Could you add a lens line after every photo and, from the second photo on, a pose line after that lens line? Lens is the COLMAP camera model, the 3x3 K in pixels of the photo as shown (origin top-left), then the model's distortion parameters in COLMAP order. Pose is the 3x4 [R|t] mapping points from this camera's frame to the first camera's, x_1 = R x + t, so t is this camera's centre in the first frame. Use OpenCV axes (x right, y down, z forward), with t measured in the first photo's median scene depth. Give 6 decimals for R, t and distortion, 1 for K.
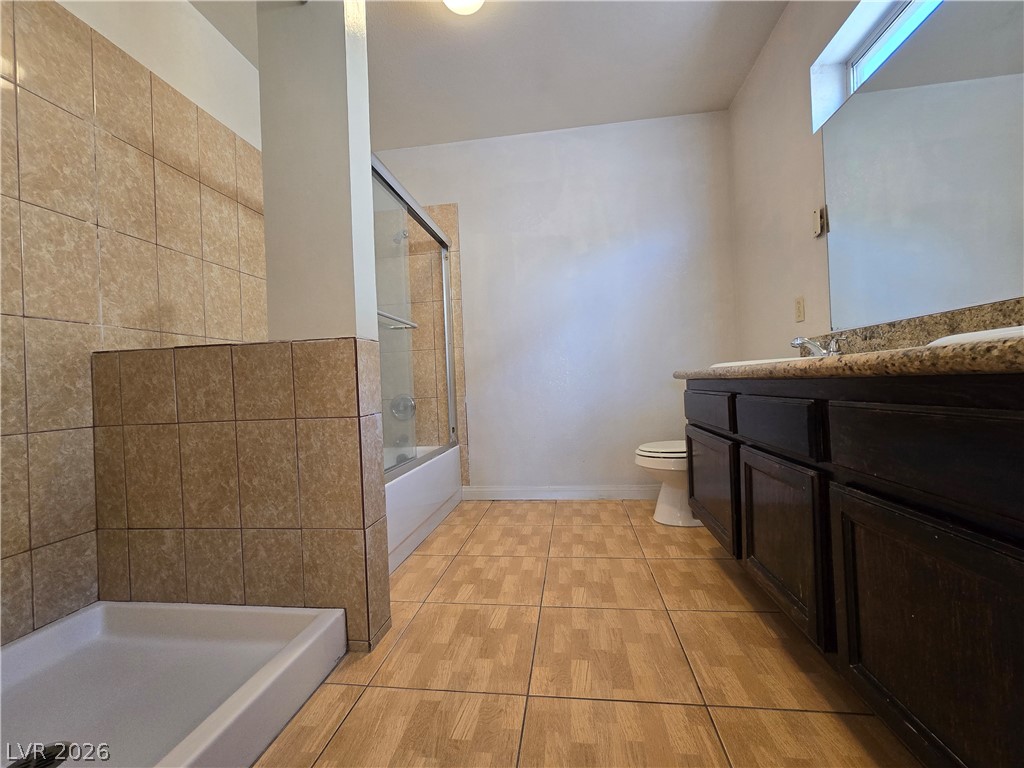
lens RADIAL K [[421.4, 0, 519.5], [0, 421.4, 382.2], [0, 0, 1]] dist [-0.006519, 0.002792]
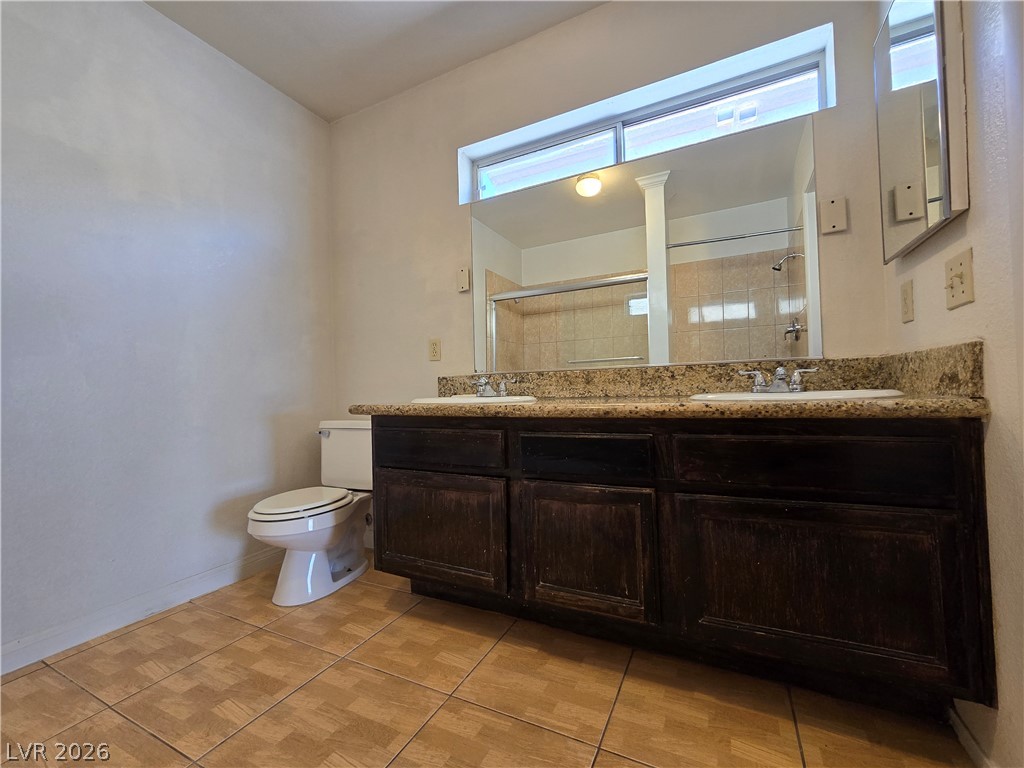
lens RADIAL K [[421.4, 0, 516.5], [0, 421.4, 385.0], [0, 0, 1]] dist [-0.006519, 0.002792]
pose [[0.324889, 0.042944, 0.944777, -0.427352], [0.009156, 0.998779, -0.048547, -0.032666], [-0.945708, 0.024422, 0.324099, 0.598945]]
